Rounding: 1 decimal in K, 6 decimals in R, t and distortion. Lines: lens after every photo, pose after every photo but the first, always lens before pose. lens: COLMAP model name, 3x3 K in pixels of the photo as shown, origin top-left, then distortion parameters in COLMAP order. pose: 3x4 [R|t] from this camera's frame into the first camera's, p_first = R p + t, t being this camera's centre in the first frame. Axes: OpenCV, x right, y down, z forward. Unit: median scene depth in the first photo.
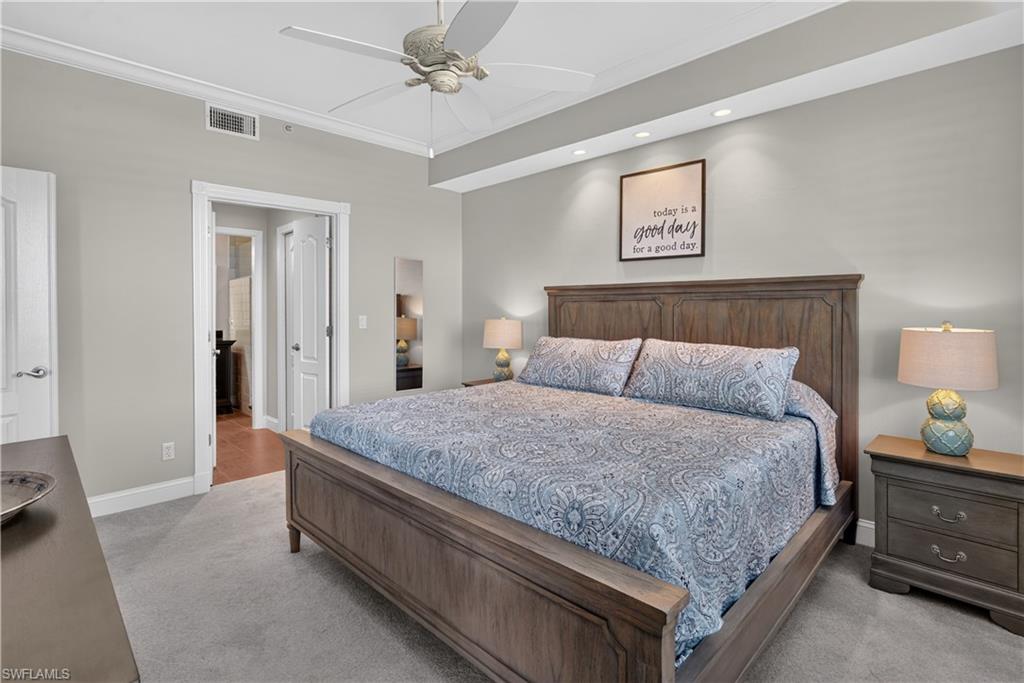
lens RADIAL K [[495.2, 0, 517.4], [0, 495.2, 310.8], [0, 0, 1]] dist [-0.018843, 0.000011]
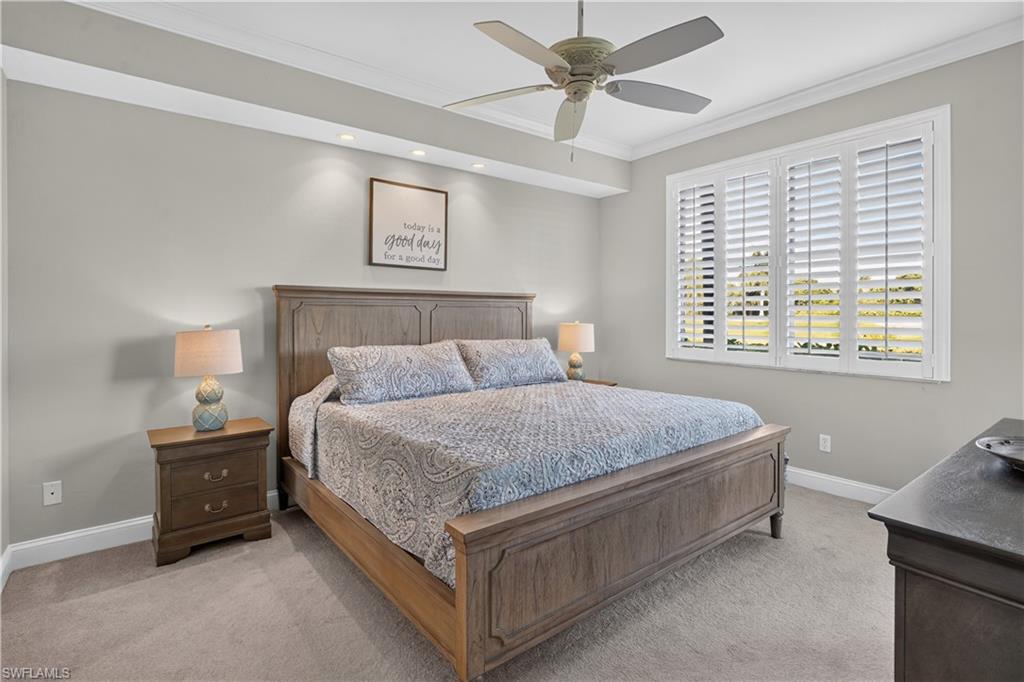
lens RADIAL K [[495.2, 0, 508.9], [0, 495.2, 316.8], [0, 0, 1]] dist [-0.018843, 0.000011]
pose [[0.141158, -0.016100, 0.989856, -0.802681], [-0.002906, 0.999857, 0.016678, -0.016736], [-0.989983, -0.005231, 0.141091, 0.654649]]
